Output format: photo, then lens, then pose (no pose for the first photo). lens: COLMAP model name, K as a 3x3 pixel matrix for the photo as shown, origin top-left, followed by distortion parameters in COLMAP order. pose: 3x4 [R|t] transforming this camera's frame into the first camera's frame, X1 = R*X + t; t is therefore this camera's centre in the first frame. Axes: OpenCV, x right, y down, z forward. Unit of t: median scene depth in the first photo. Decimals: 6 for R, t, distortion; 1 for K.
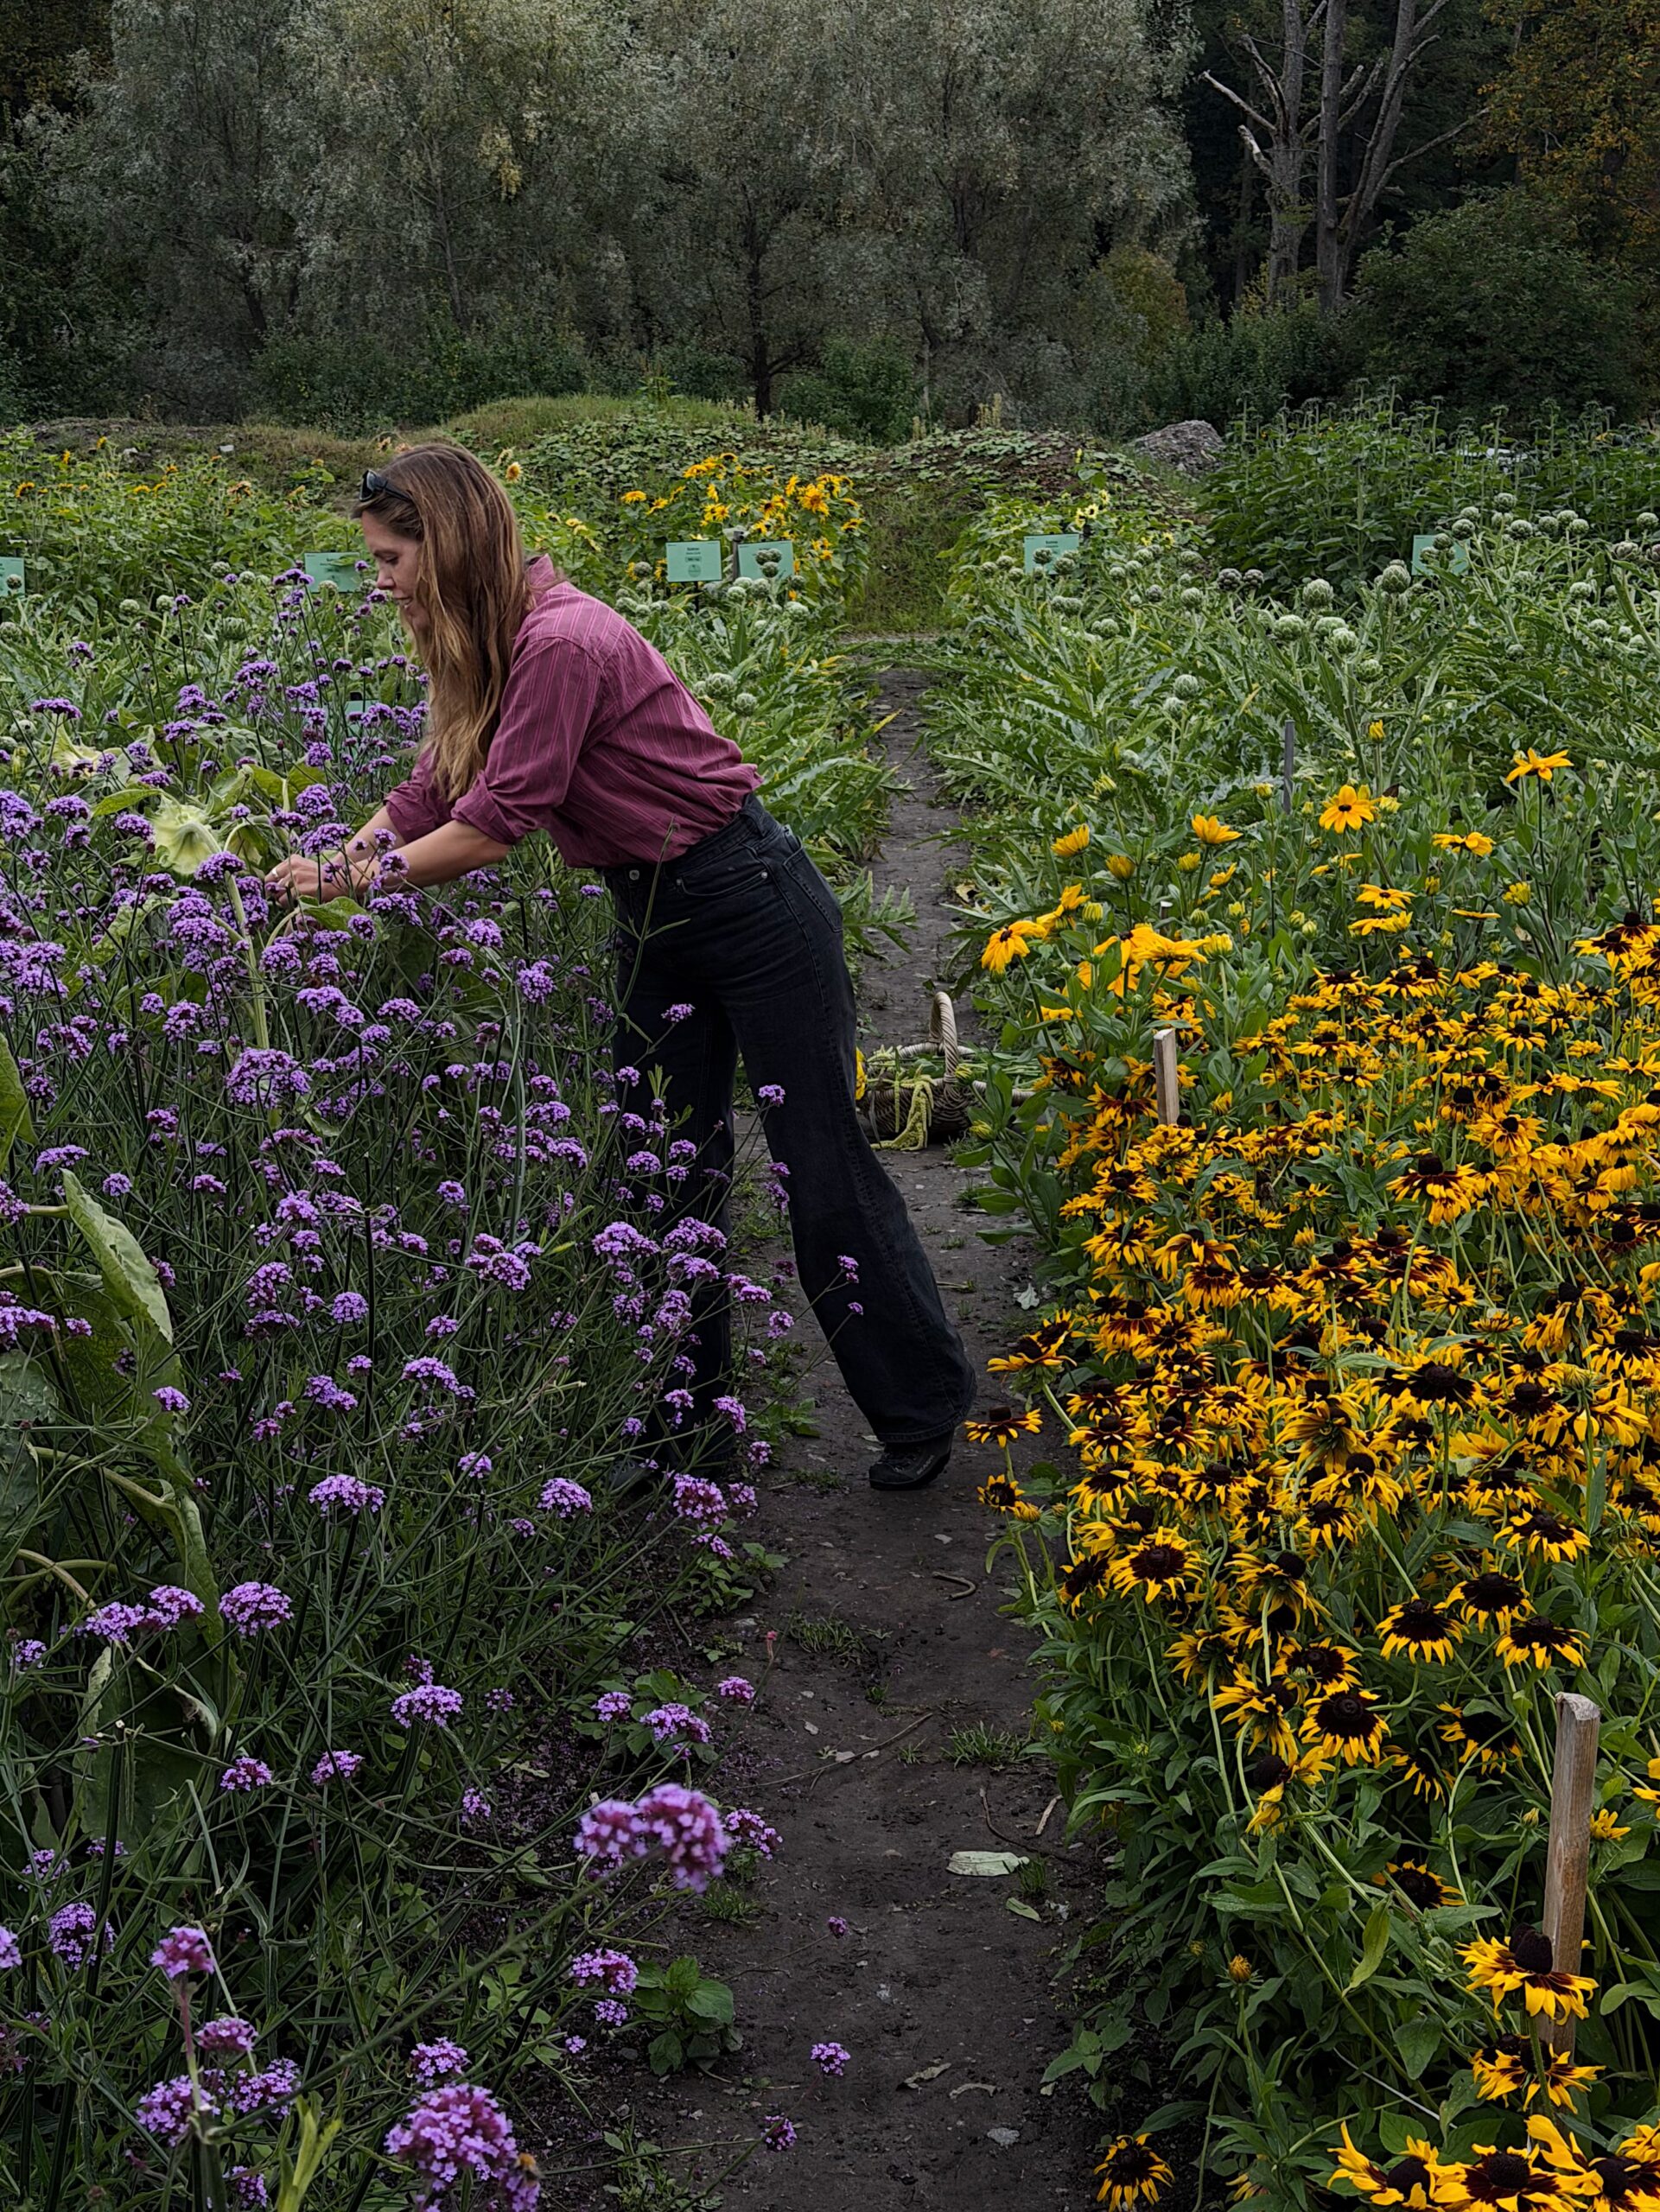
lens RADIAL K [[3087.7, 0, 830.8], [0, 3087.7, 1107.5], [0, 0, 1]] dist [0.123156, 0.000000]
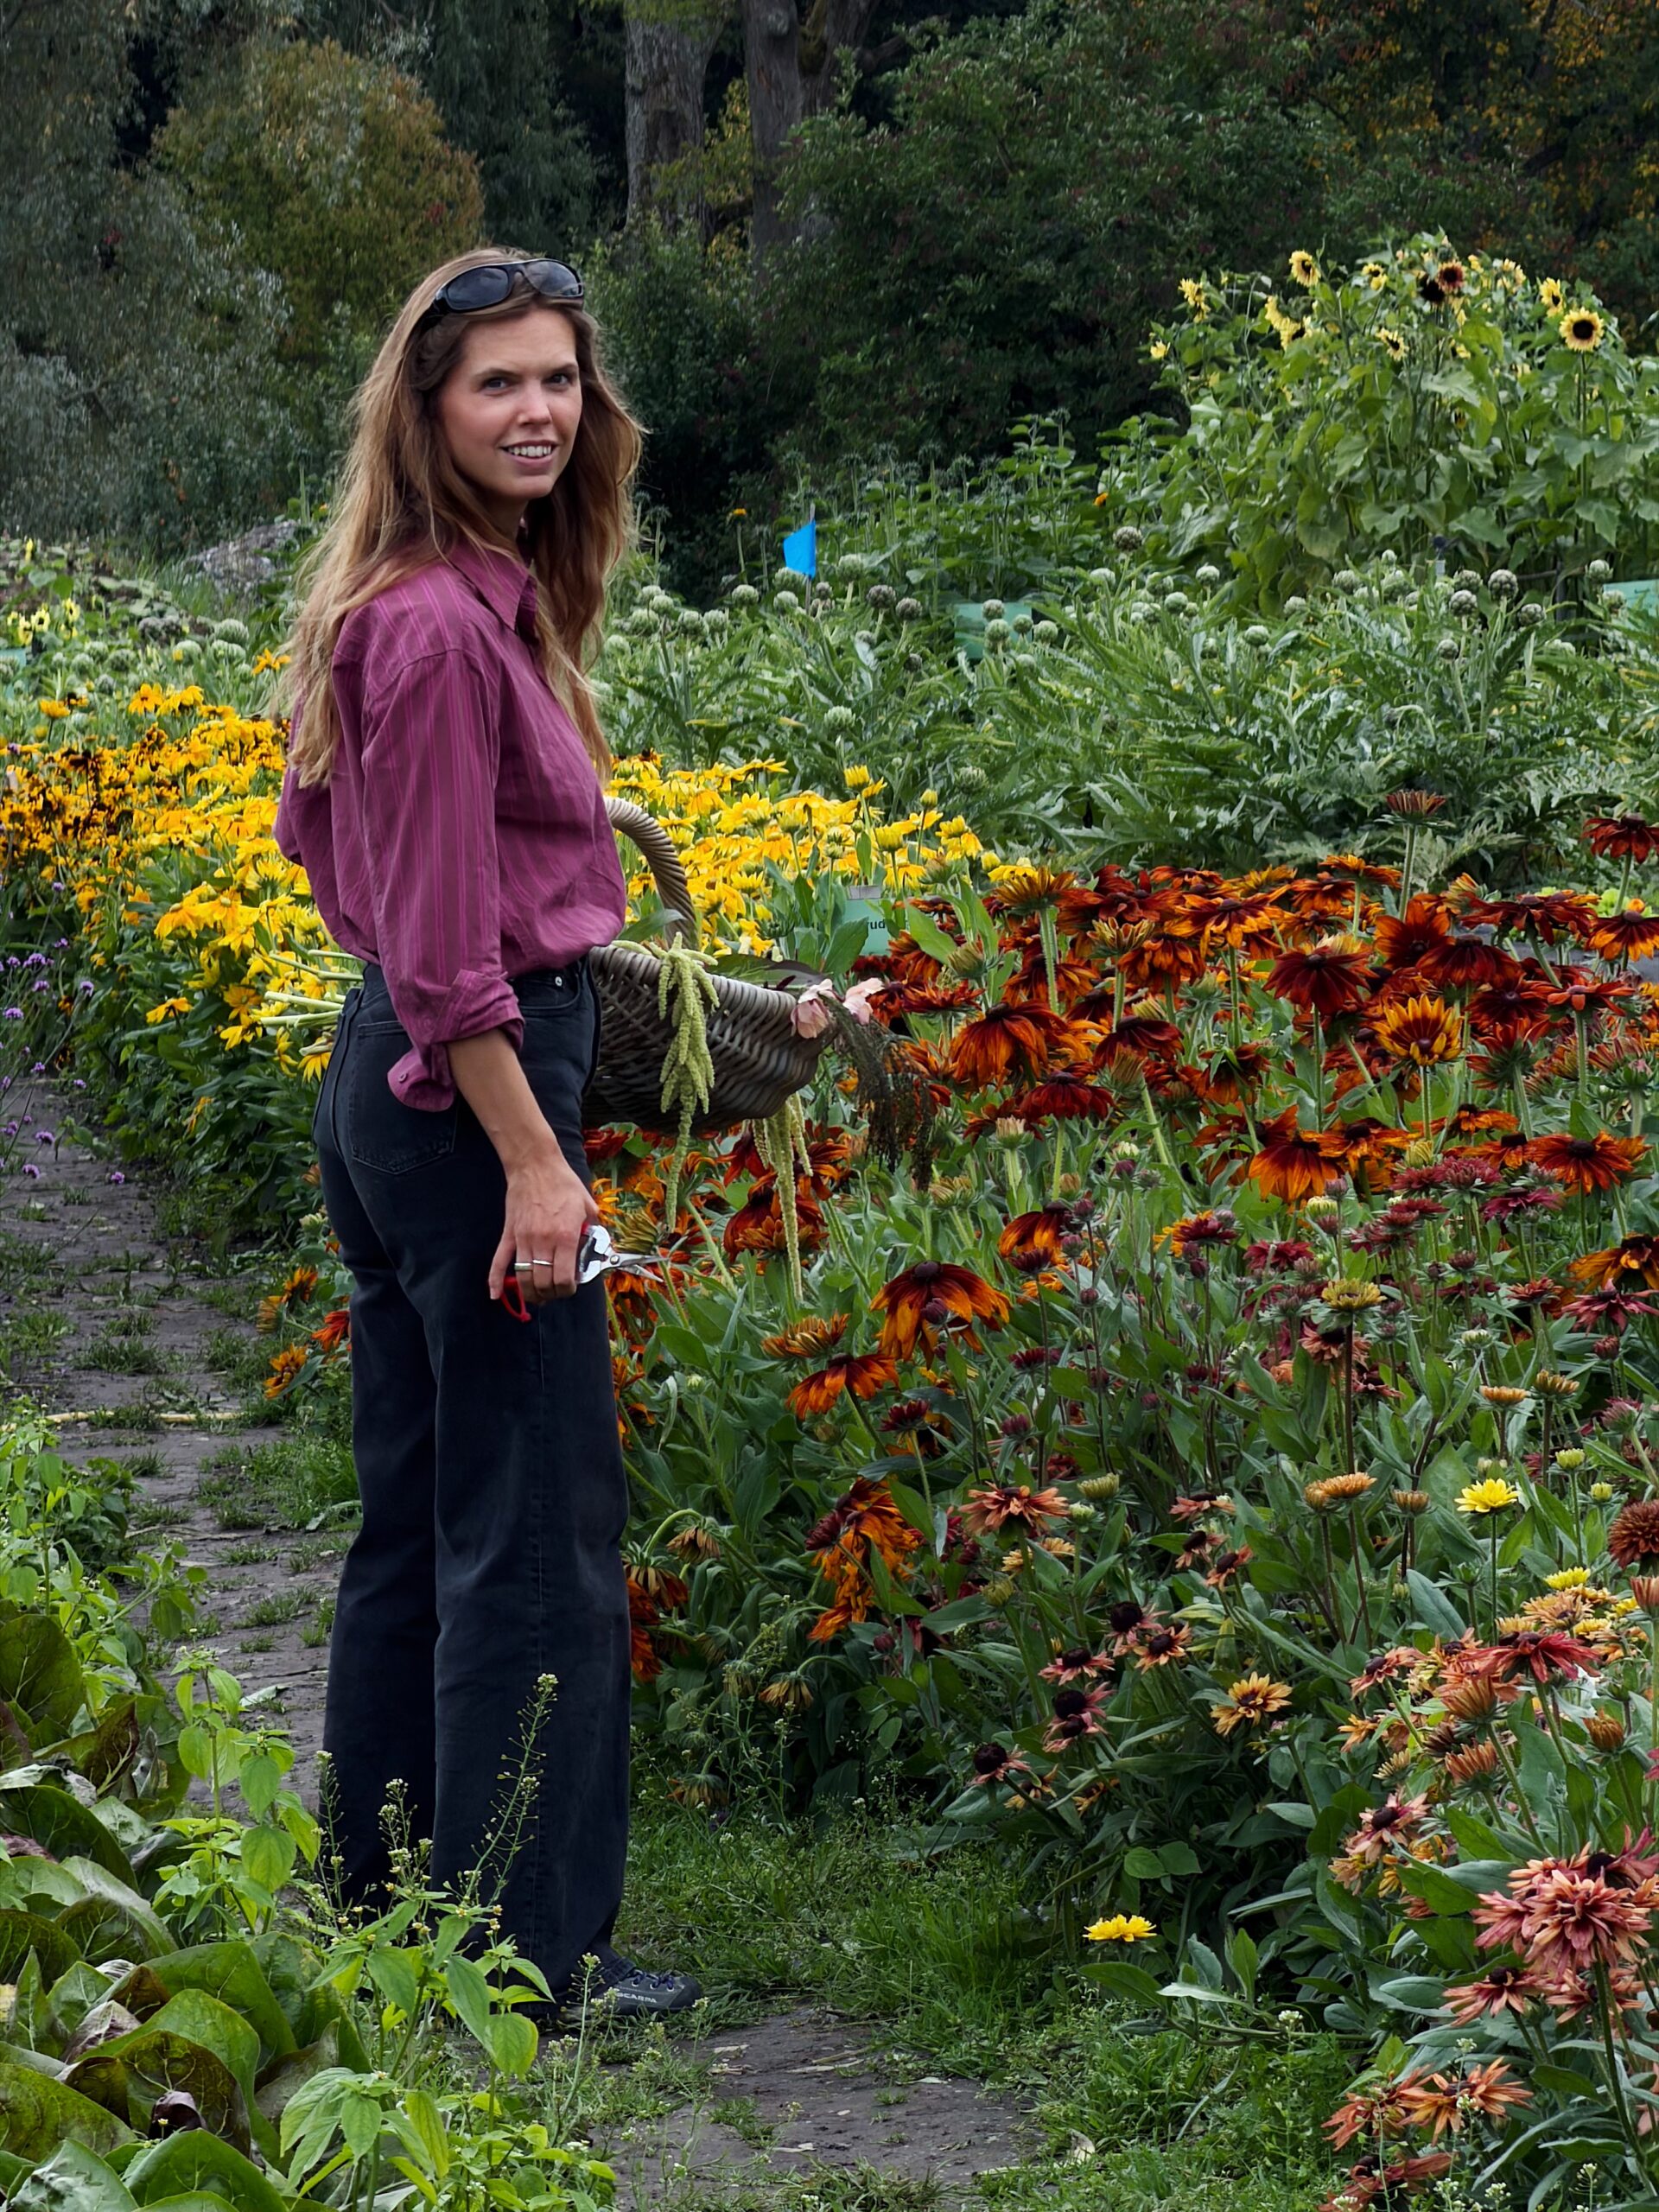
lens RADIAL K [[12895.3, 0, 829.5], [0, 12895.3, 1106.0], [0, 0, 1]] dist [-0.703003, 0.000000]
pose [[0.991323, -0.039618, 0.125332, -0.032823], [0.061592, 0.982347, -0.176640, 0.135752], [-0.116122, 0.182826, 0.976263, -0.563580]]
